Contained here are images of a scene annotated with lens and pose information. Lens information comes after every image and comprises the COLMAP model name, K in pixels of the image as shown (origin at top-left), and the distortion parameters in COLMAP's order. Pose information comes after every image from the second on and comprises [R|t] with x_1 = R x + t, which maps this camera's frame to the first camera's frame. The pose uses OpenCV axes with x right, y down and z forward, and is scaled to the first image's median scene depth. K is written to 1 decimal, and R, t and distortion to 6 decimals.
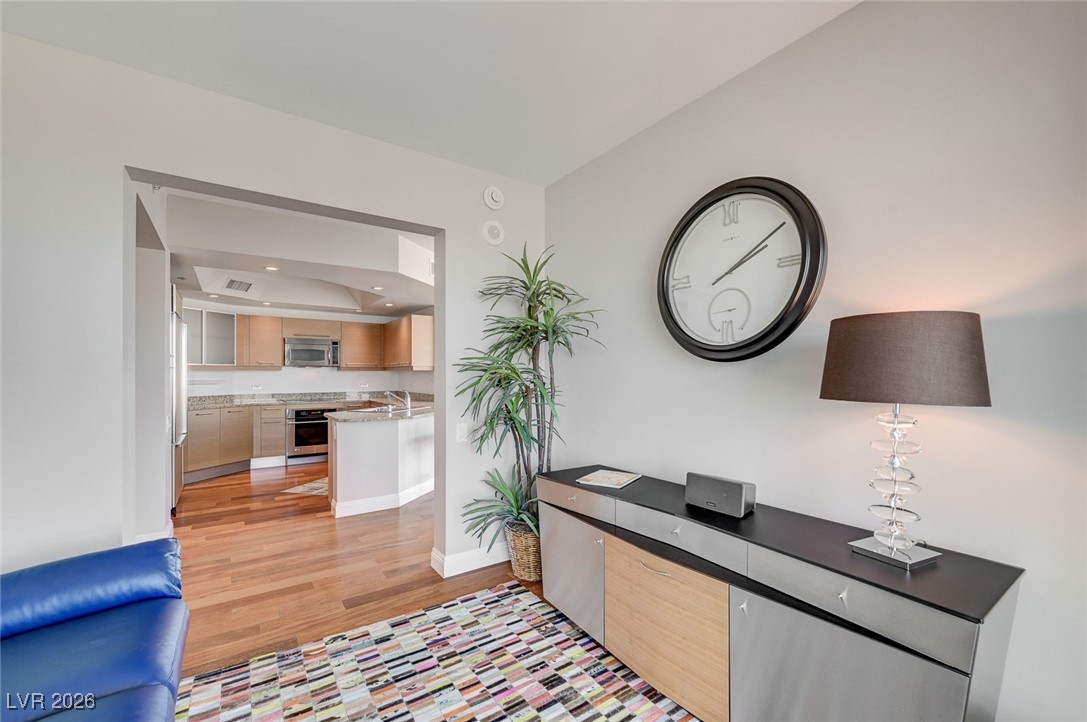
lens RADIAL K [[451.0, 0, 548.3], [0, 451.0, 378.1], [0, 0, 1]] dist [-0.000168, 0.000033]
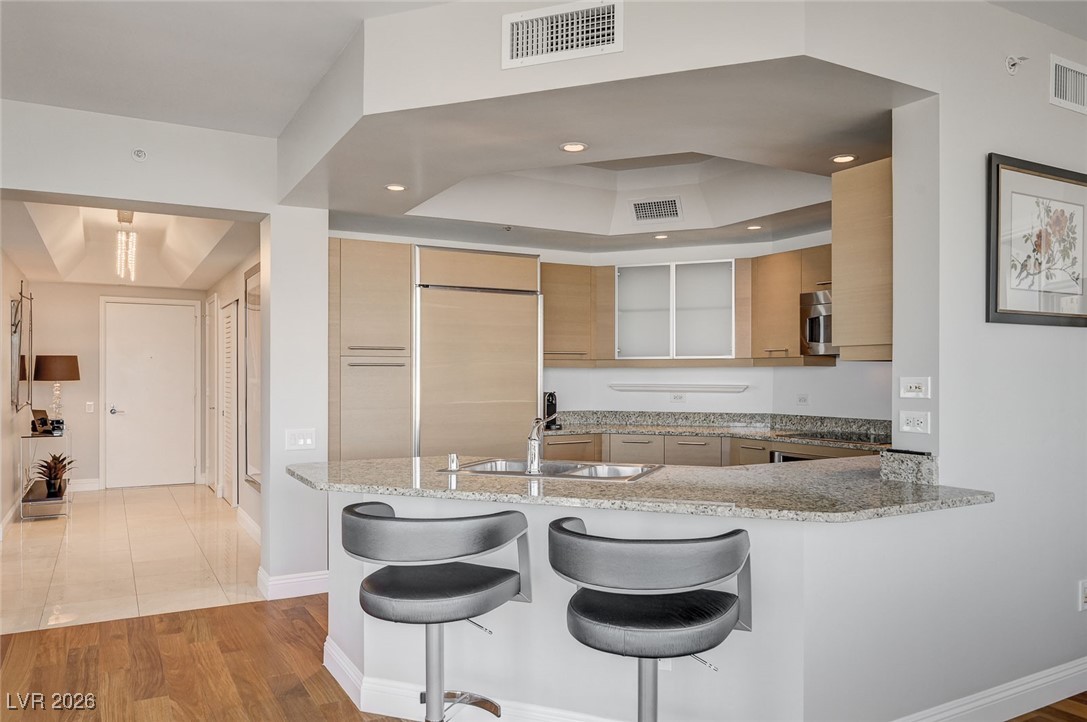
lens RADIAL K [[788.3, 0, 544.2], [0, 788.3, 365.4], [0, 0, 1]] dist [0.003587, 0.001326]
pose [[-0.104552, -0.011817, -0.994449, 0.229291], [-0.006836, 0.999914, -0.011164, -0.006822], [0.994496, 0.005630, -0.104624, 0.852137]]
